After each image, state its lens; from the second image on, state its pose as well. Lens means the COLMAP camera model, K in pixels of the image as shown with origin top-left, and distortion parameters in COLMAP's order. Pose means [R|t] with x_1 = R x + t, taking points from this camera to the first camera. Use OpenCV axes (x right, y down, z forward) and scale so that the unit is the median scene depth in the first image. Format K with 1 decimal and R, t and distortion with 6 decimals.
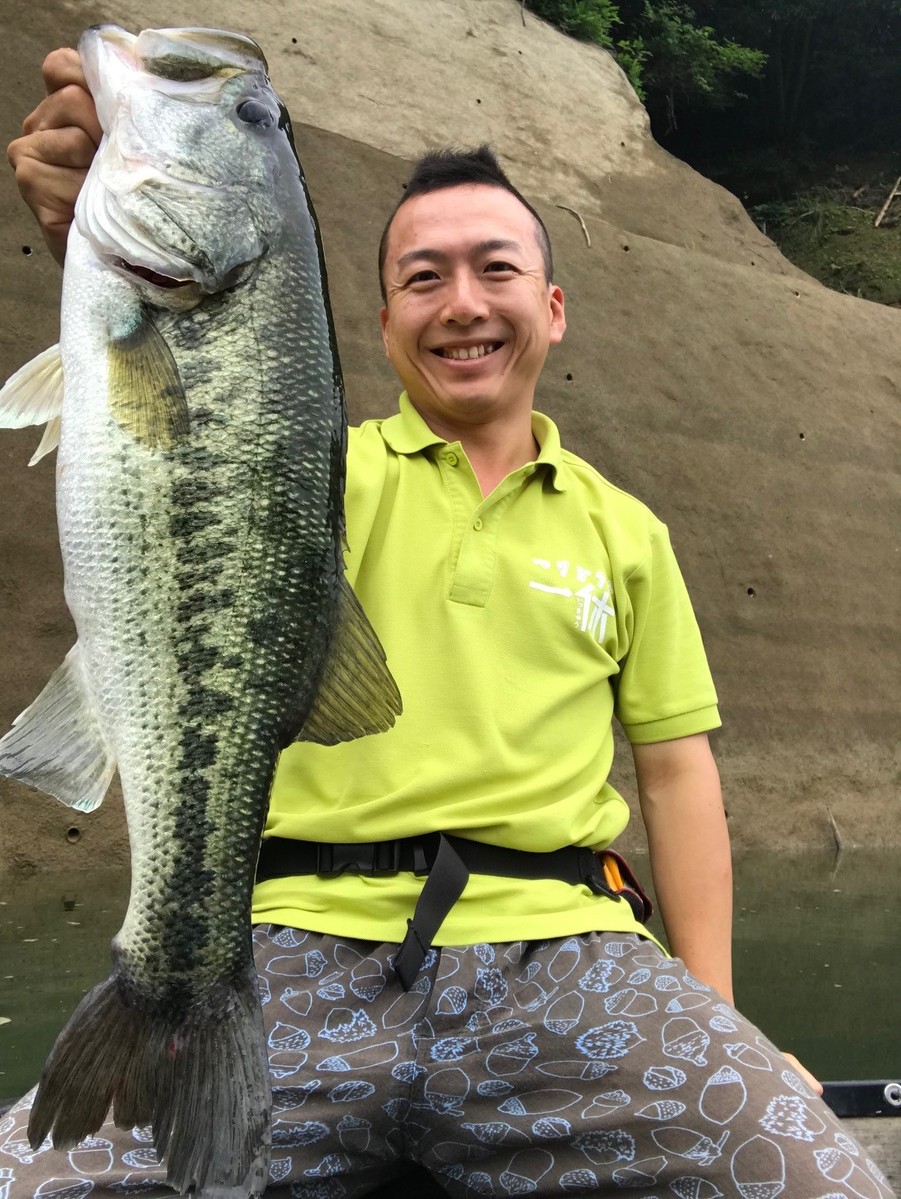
lens RADIAL K [[1113.4, 0, 450.5], [0, 1113.4, 599.5], [0, 0, 1]] dist [0.078324, -0.012011]
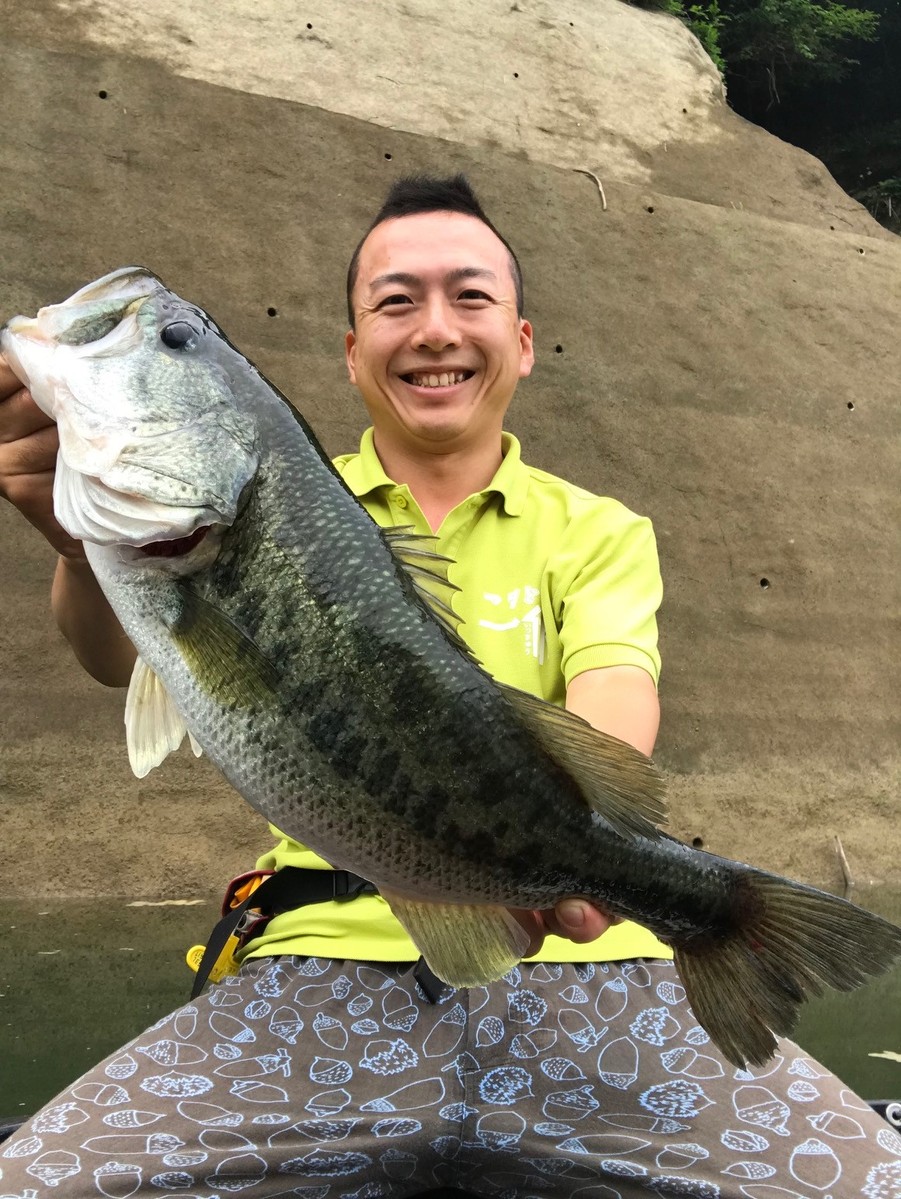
lens RADIAL K [[1136.0, 0, 450.5], [0, 1136.0, 599.5], [0, 0, 1]] dist [0.060521, -0.009119]
pose [[0.990655, -0.027014, -0.133687, 0.095678], [0.024171, 0.999447, -0.022848, 0.013111], [0.134230, 0.019403, 0.990760, 0.067398]]
